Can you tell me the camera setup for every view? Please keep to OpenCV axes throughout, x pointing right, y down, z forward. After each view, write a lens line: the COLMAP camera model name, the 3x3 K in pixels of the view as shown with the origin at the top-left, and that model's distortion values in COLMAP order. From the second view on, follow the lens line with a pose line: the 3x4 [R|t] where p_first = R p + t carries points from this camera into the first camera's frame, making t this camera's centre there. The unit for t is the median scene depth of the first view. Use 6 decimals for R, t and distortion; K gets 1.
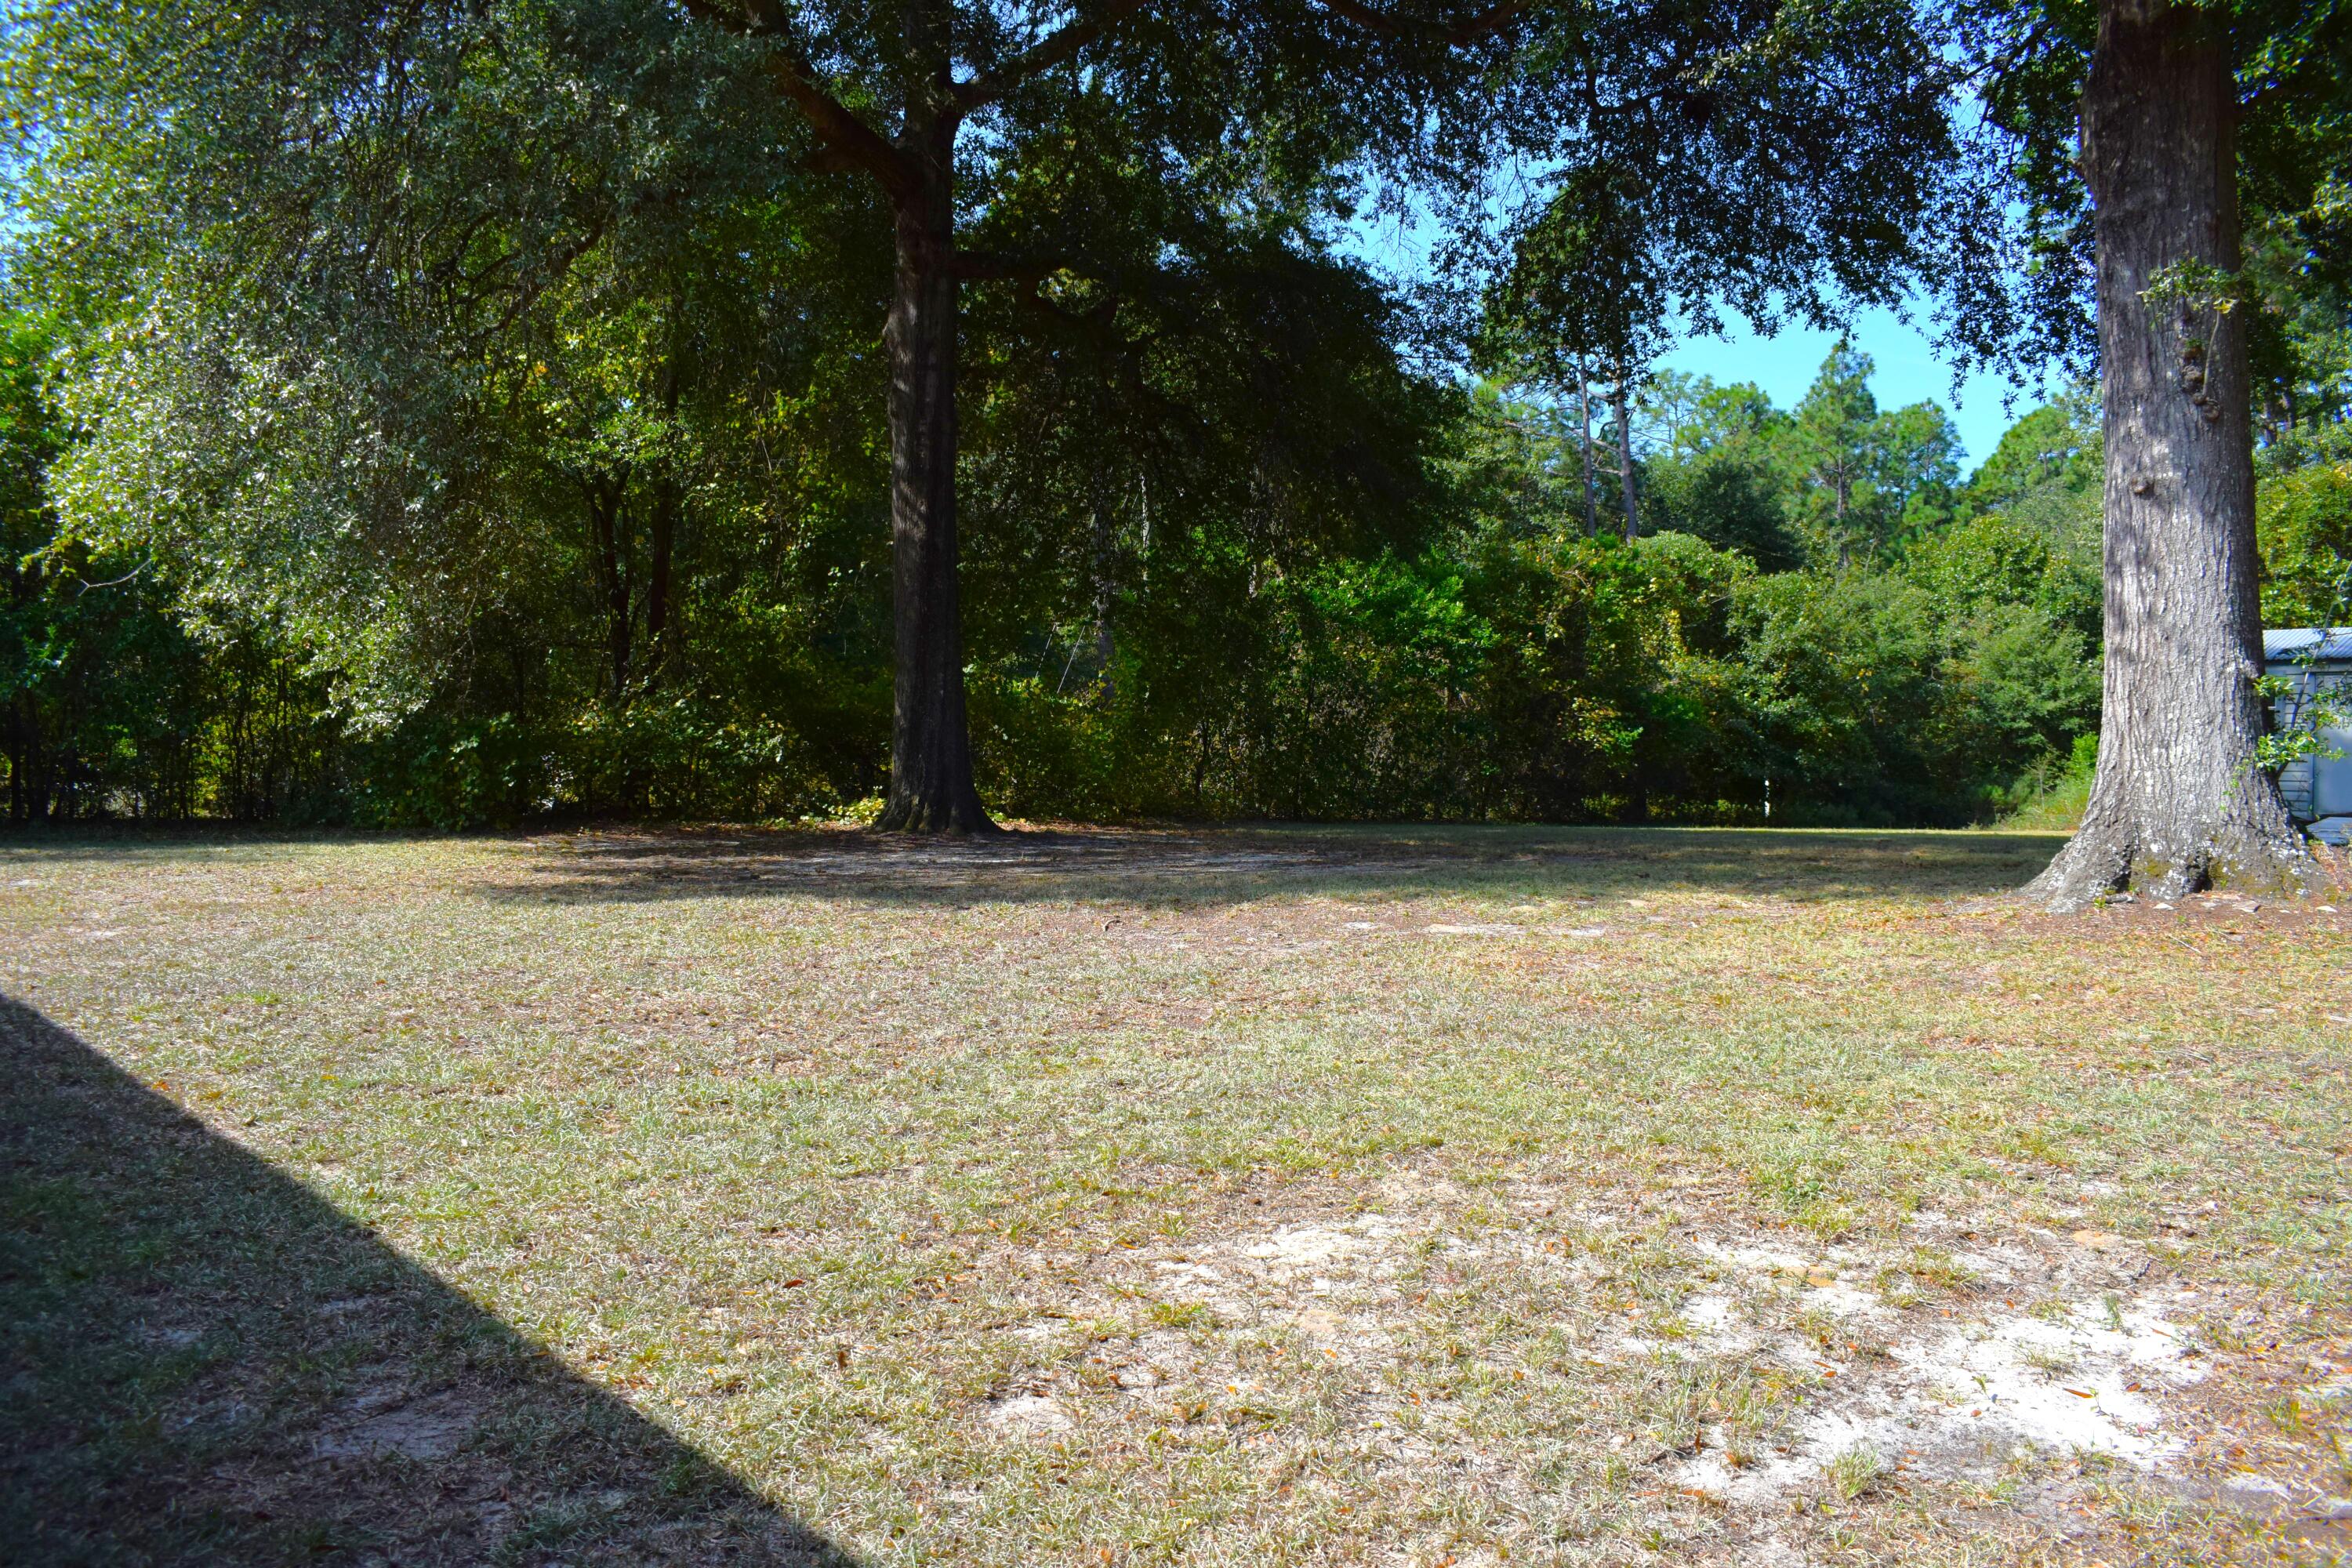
lens RADIAL K [[1836.2, 0, 1166.8], [0, 1836.2, 766.4], [0, 0, 1]] dist [-0.013194, 0.002300]
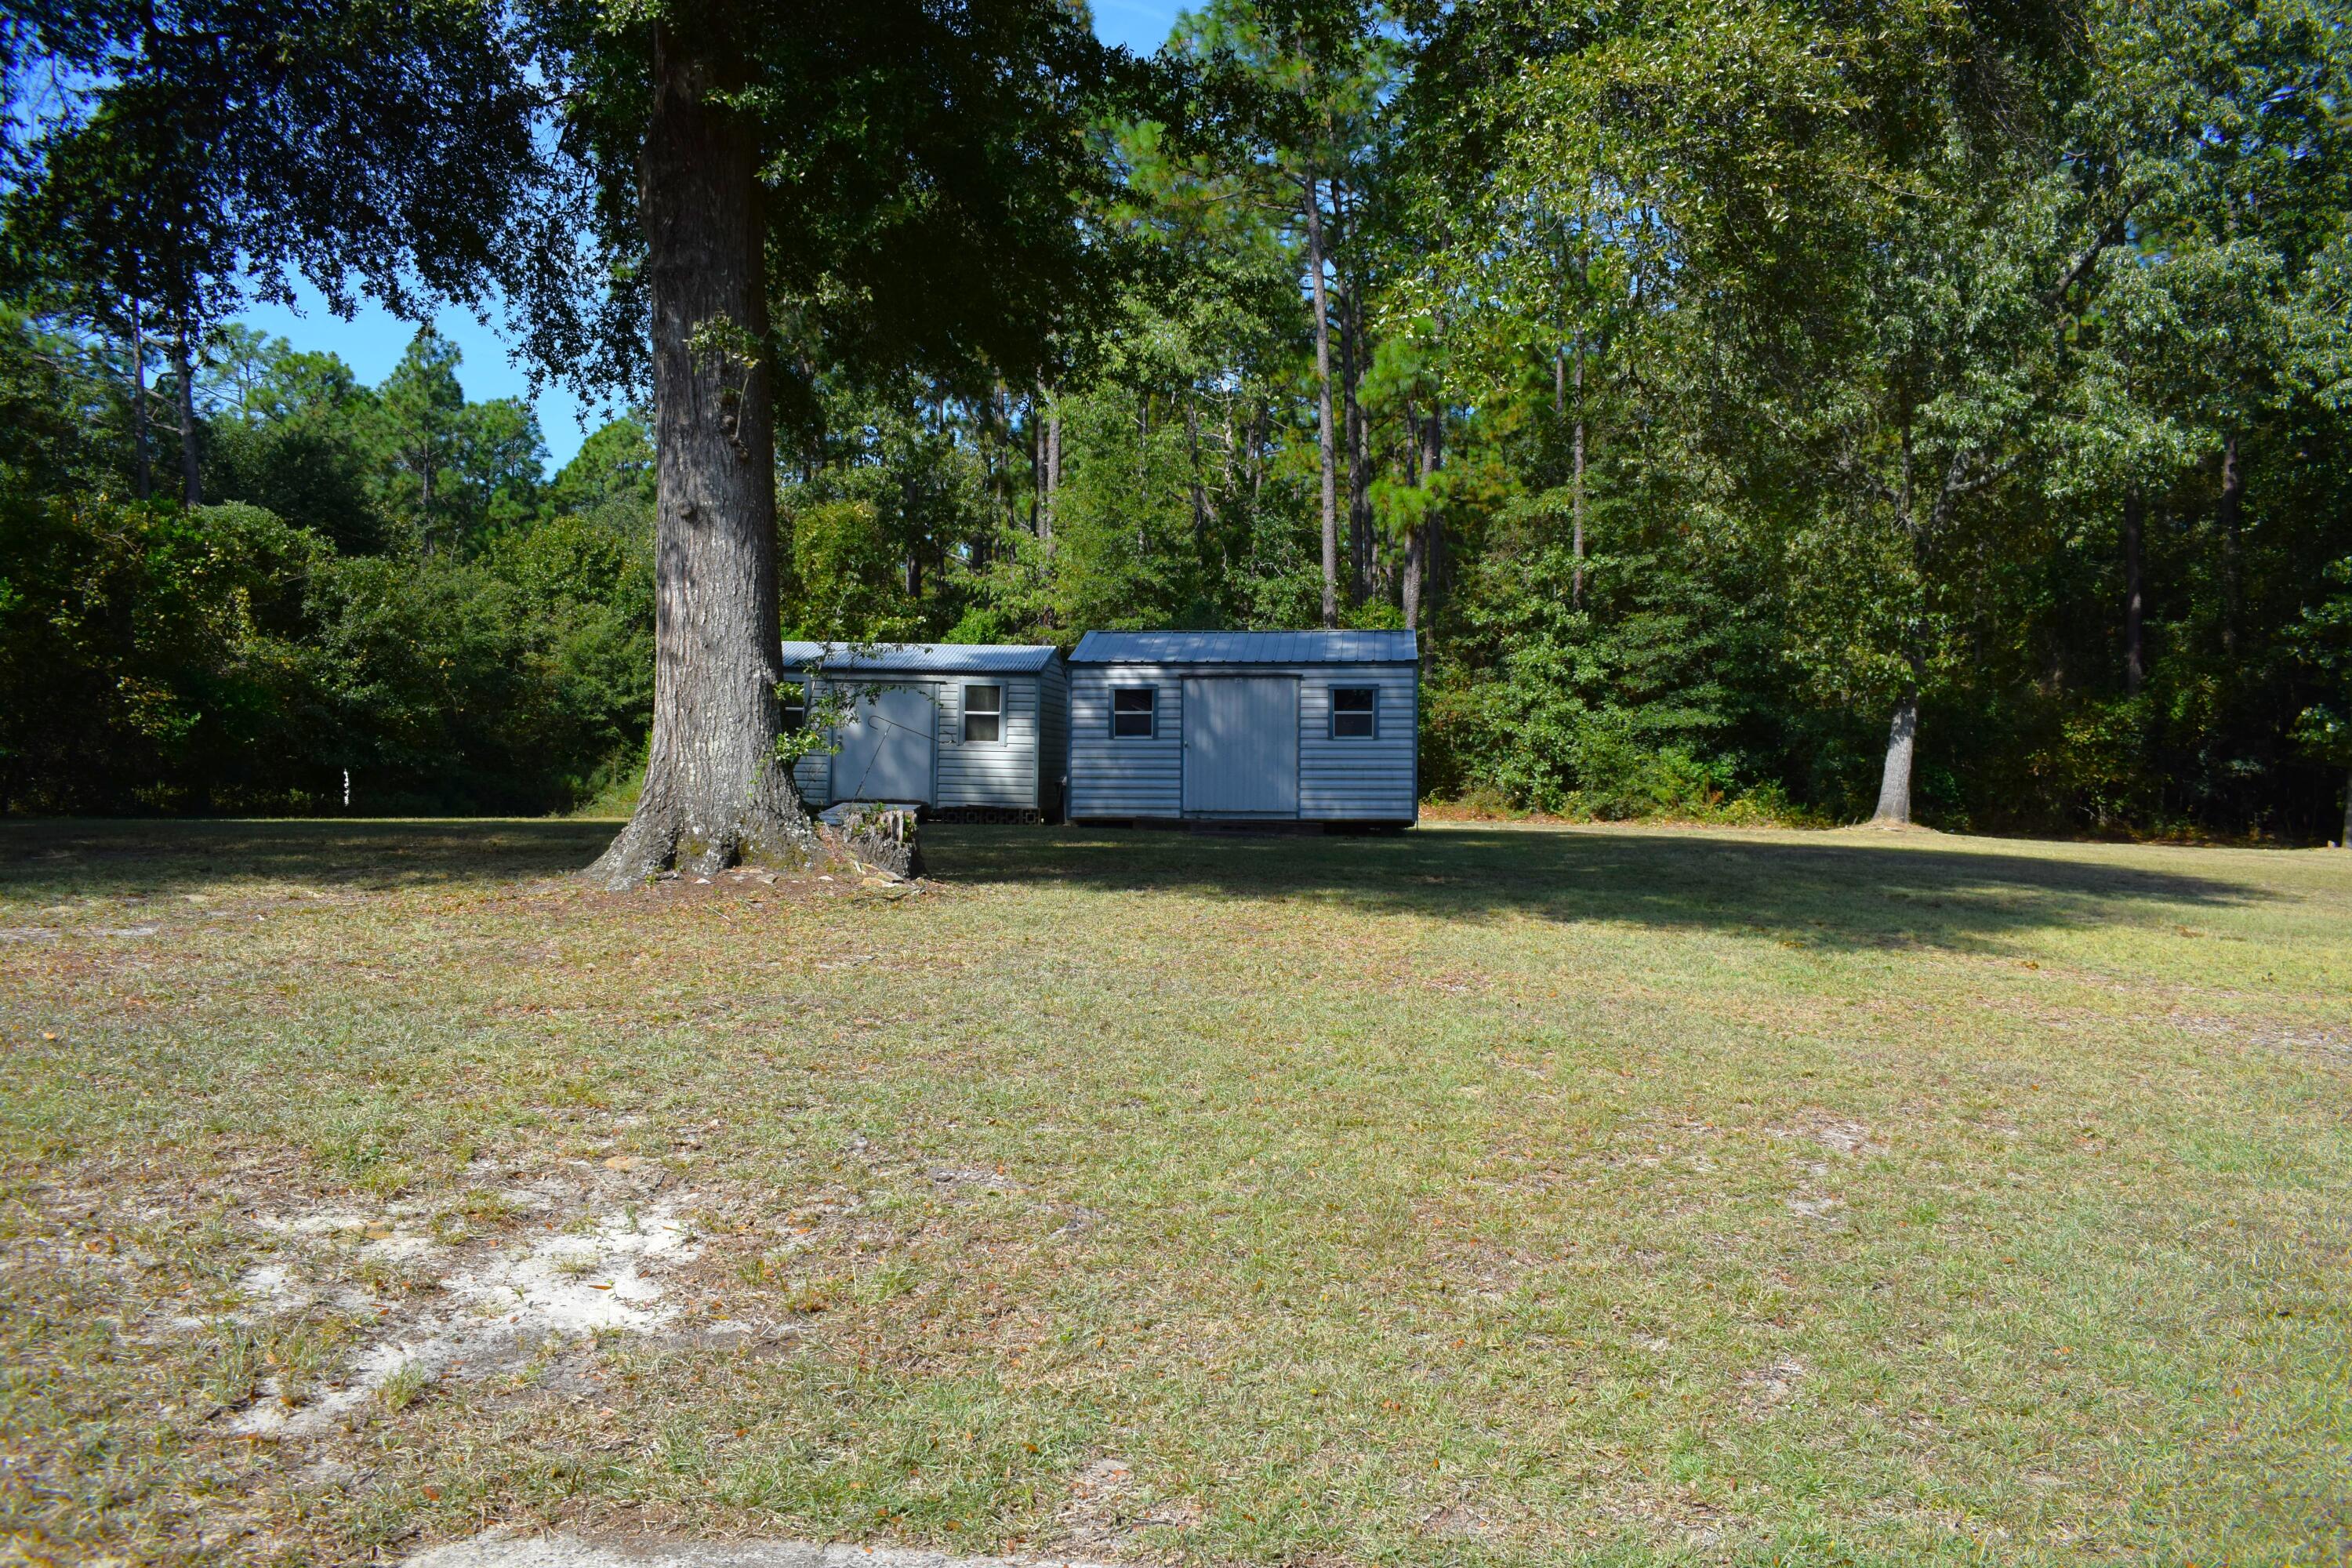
lens RADIAL K [[1830.6, 0, 1185.7], [0, 1830.6, 787.0], [0, 0, 1]] dist [-0.018847, 0.011243]
pose [[0.733744, -0.000850, 0.679425, -0.008414], [-0.010766, 0.999859, 0.012878, -0.000207], [-0.679341, -0.016764, 0.733632, -0.038372]]
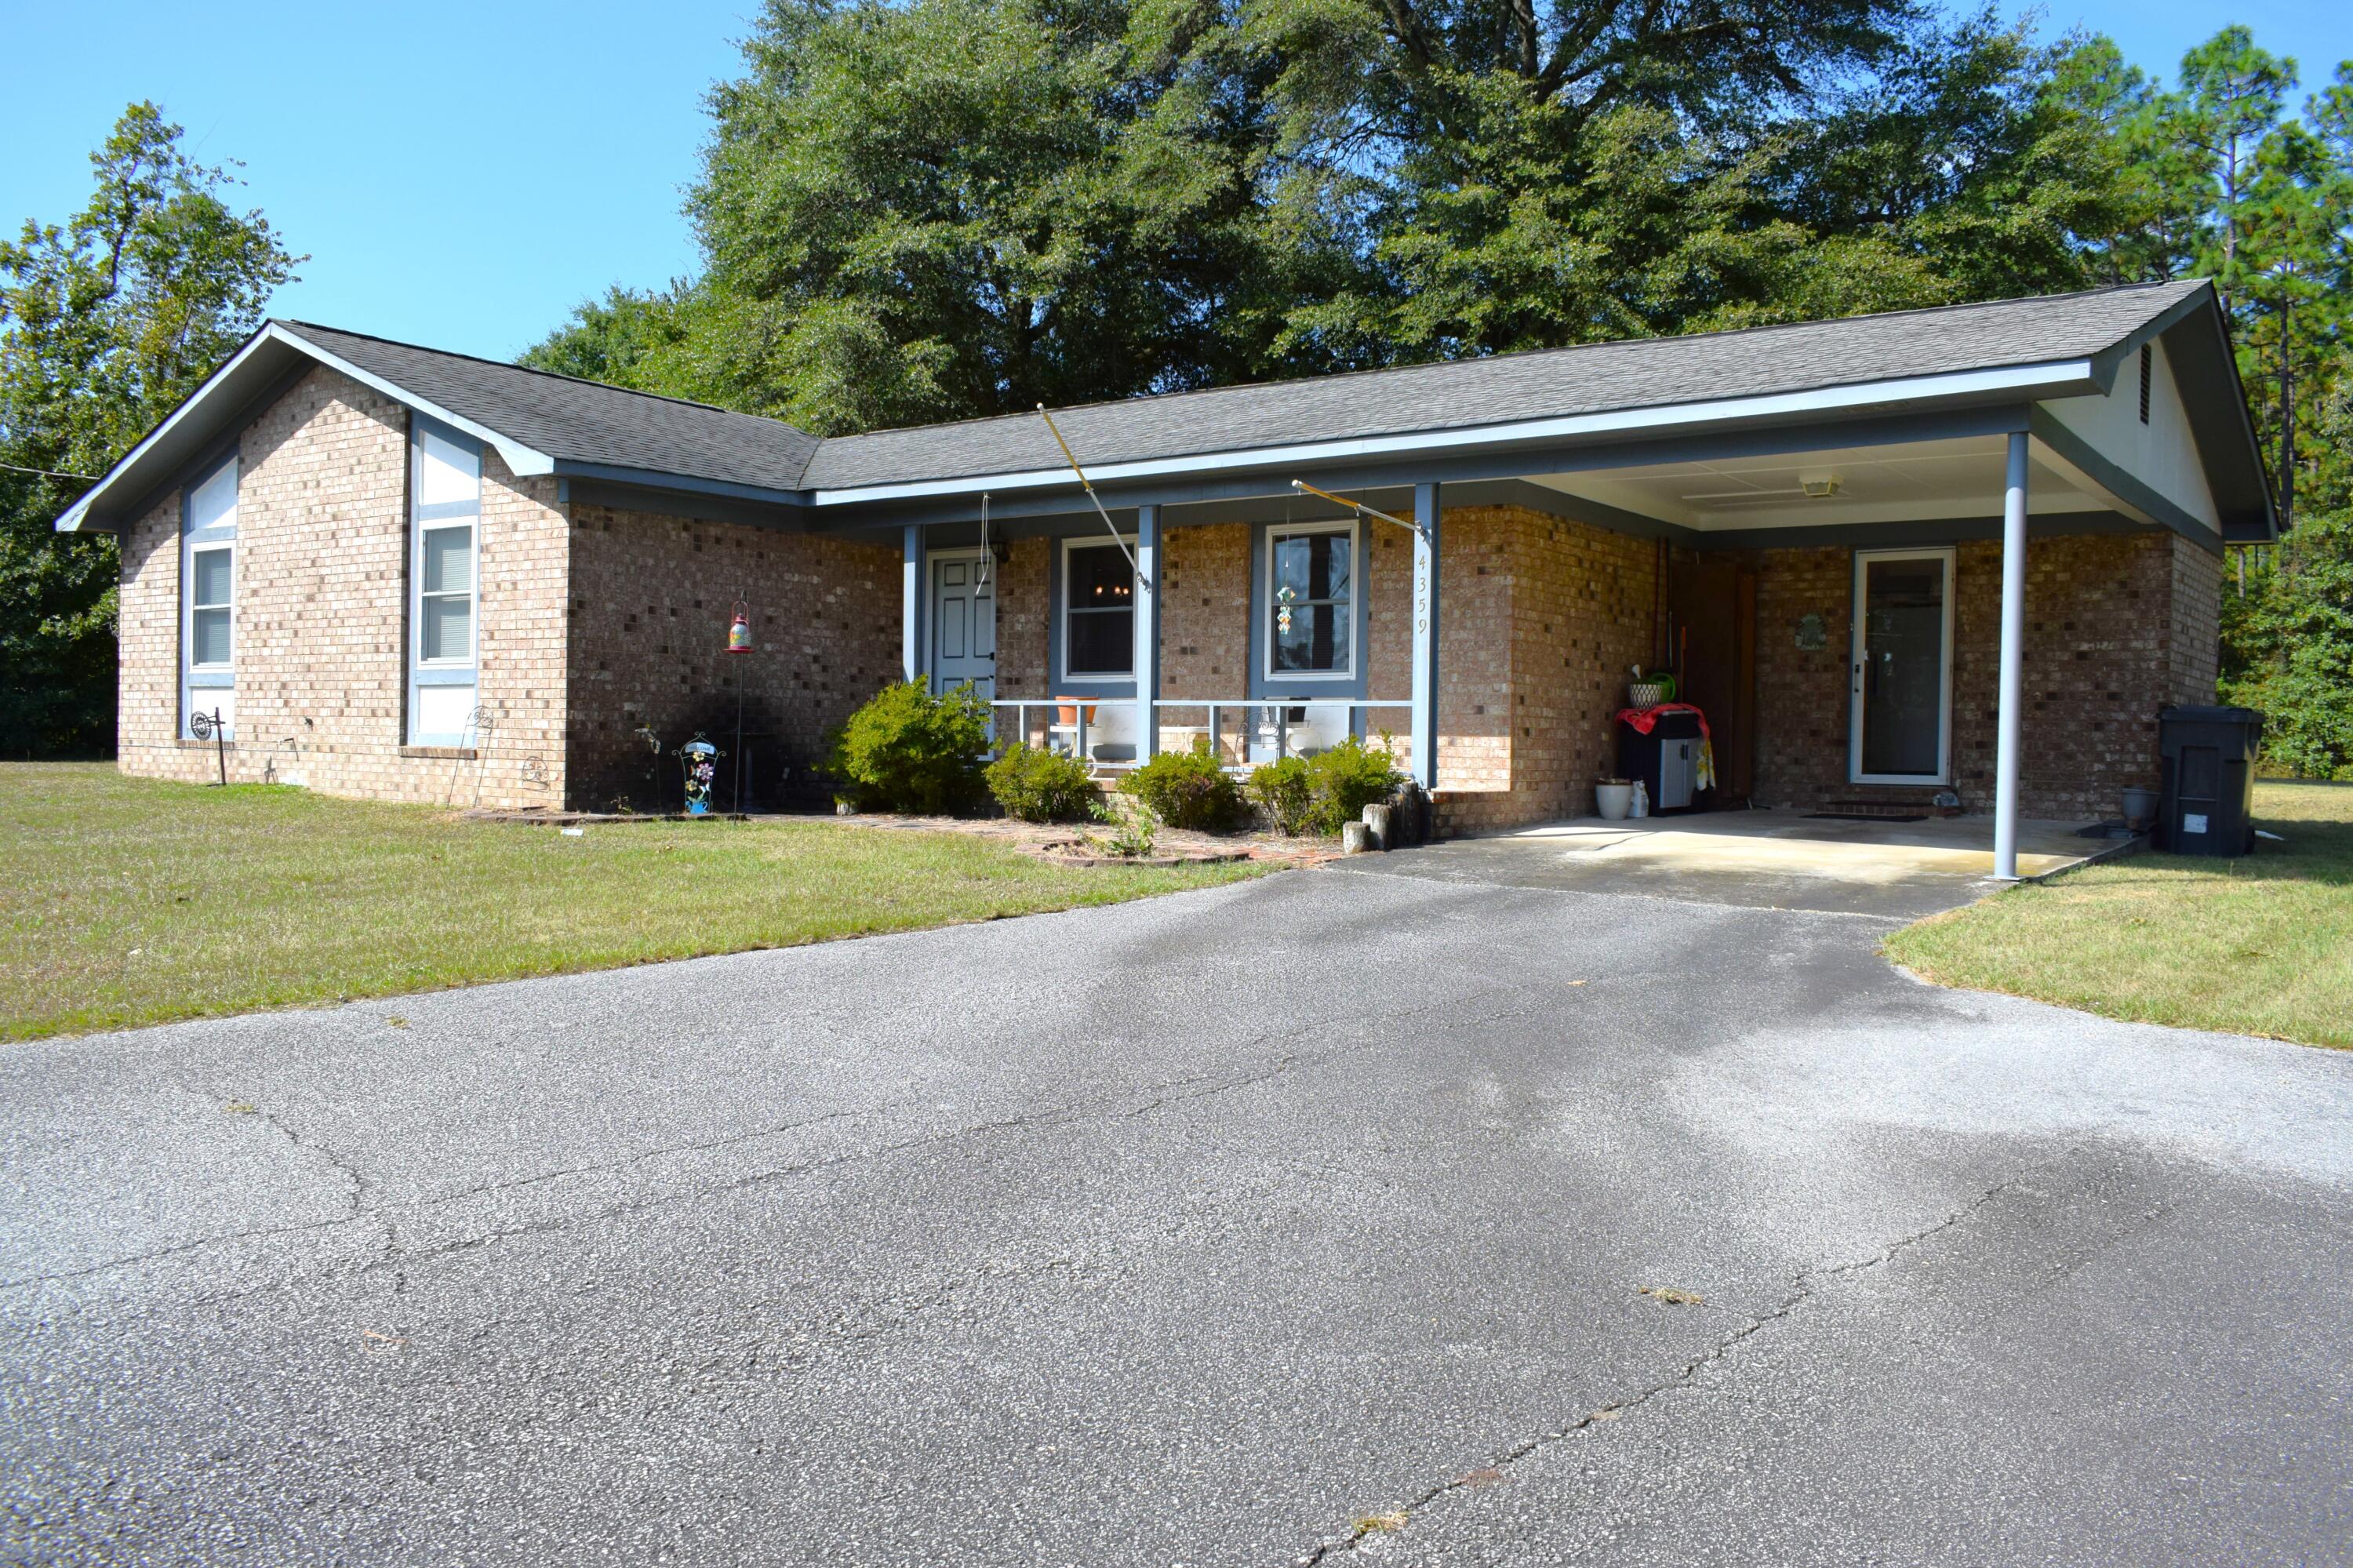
lens RADIAL K [[1847.9, 0, 1204.5], [0, 1847.9, 782.5], [0, 0, 1]] dist [-0.020102, 0.005156]
pose [[0.972931, 0.007151, 0.230986, -0.812743], [-0.008124, 0.999962, 0.003264, 0.129585], [-0.230954, -0.005053, 0.972952, -2.029009]]
